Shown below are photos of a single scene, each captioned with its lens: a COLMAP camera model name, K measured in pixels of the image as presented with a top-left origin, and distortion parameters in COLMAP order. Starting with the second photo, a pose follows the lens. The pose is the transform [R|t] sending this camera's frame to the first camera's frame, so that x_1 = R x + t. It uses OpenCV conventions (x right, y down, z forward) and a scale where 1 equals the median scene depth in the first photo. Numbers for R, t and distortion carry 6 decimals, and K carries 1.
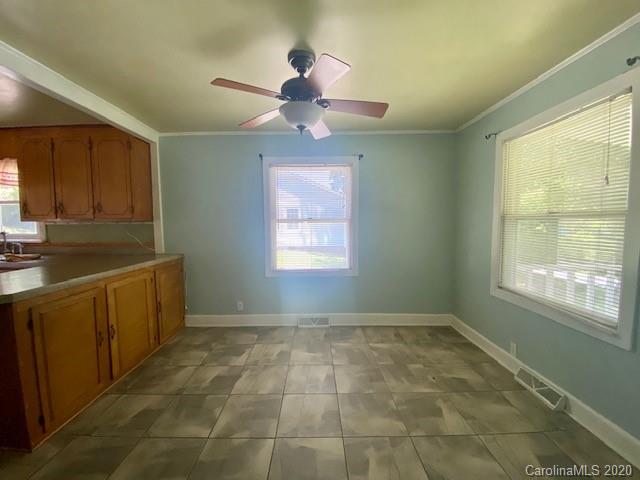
lens RADIAL K [[259.9, 0, 314.2], [0, 259.9, 239.8], [0, 0, 1]] dist [0.020299, -0.020647]
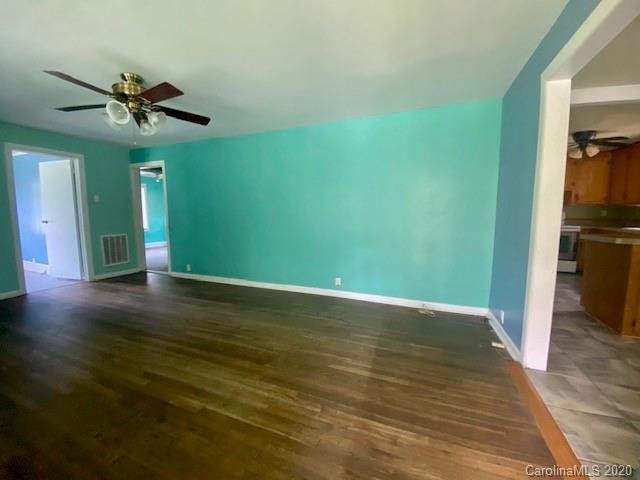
lens RADIAL K [[259.9, 0, 314.2], [0, 259.9, 239.8], [0, 0, 1]] dist [0.020299, -0.020647]
pose [[-0.380719, 0.099129, -0.919362, 0.609268], [-0.057525, 0.989772, 0.130542, 0.056738], [0.922900, 0.102587, -0.371123, -0.170026]]
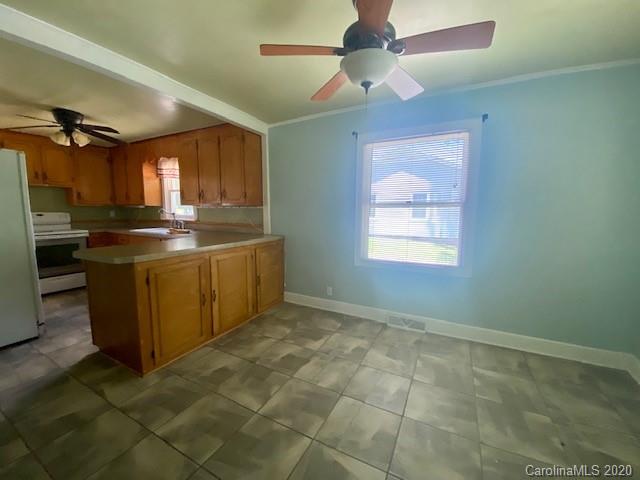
lens RADIAL K [[259.9, 0, 314.2], [0, 259.9, 239.8], [0, 0, 1]] dist [0.020299, -0.020647]
pose [[0.882085, 0.062688, -0.466900, 0.139280], [-0.040890, 0.997554, 0.056684, 0.005432], [0.469311, -0.030909, 0.882492, 0.125714]]
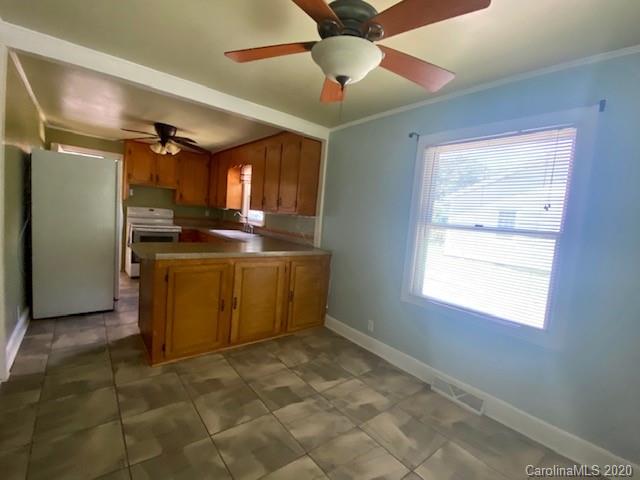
lens RADIAL K [[290.4, 0, 312.8], [0, 290.4, 238.7], [0, 0, 1]] dist [0.034714, -0.031321]
pose [[0.614742, 0.119170, -0.779673, 0.342780], [-0.136134, 0.989716, 0.043937, -0.035645], [0.776891, 0.079130, 0.624643, 0.328171]]
